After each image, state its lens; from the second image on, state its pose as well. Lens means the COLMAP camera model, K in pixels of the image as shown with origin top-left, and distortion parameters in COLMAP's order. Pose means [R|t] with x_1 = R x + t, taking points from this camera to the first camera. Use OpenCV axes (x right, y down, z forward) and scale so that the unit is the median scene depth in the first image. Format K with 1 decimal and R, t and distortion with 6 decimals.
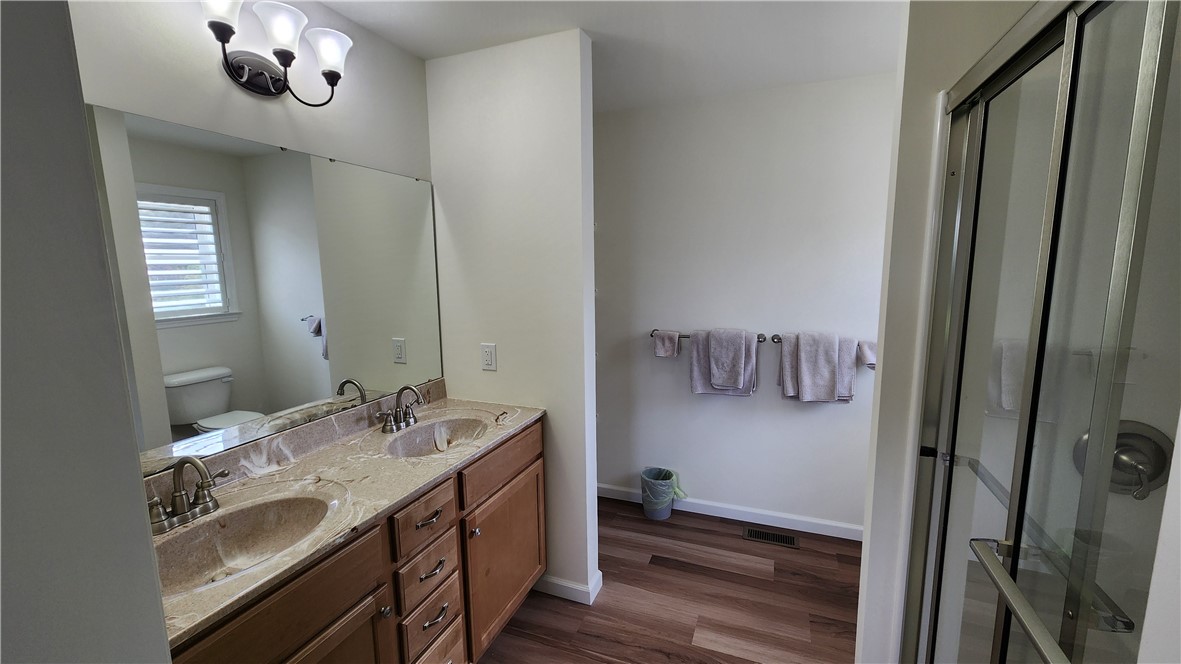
lens RADIAL K [[483.8, 0, 594.1], [0, 483.8, 323.2], [0, 0, 1]] dist [-0.000770, 0.000113]
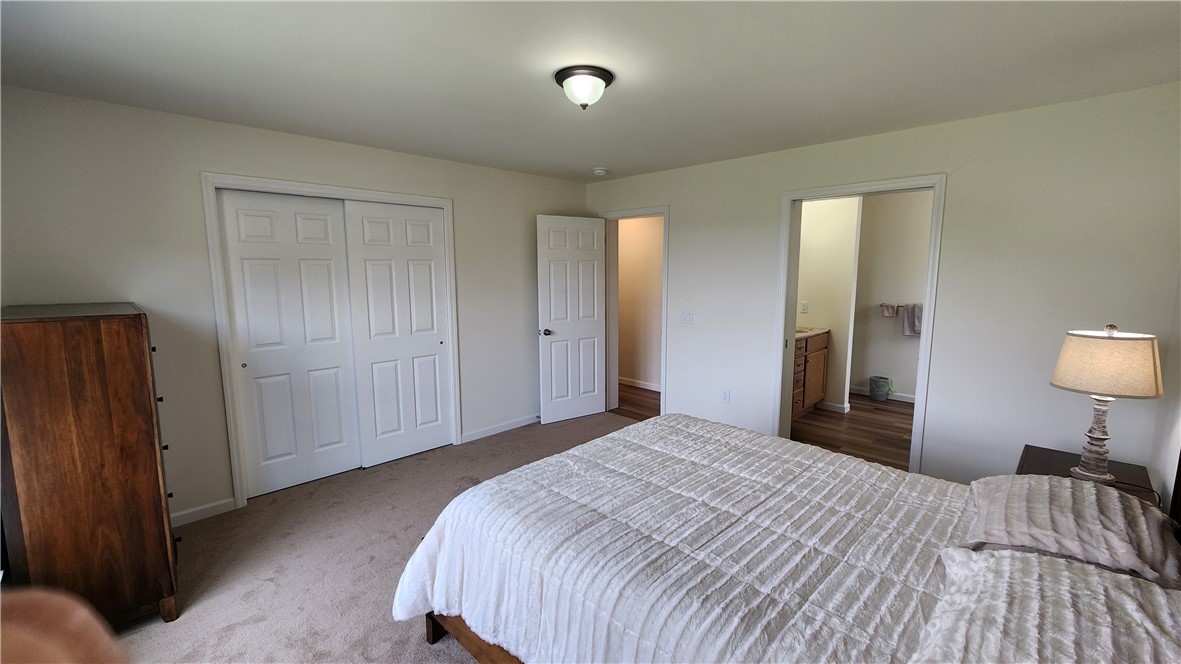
lens RADIAL K [[483.8, 0, 590.1], [0, 483.8, 330.1], [0, 0, 1]] dist [-0.000770, 0.000113]
pose [[0.920987, 0.064120, -0.384281, -0.215520], [-0.071170, 0.997456, -0.004138, 0.222528], [0.383038, 0.031160, 0.923207, -1.306769]]
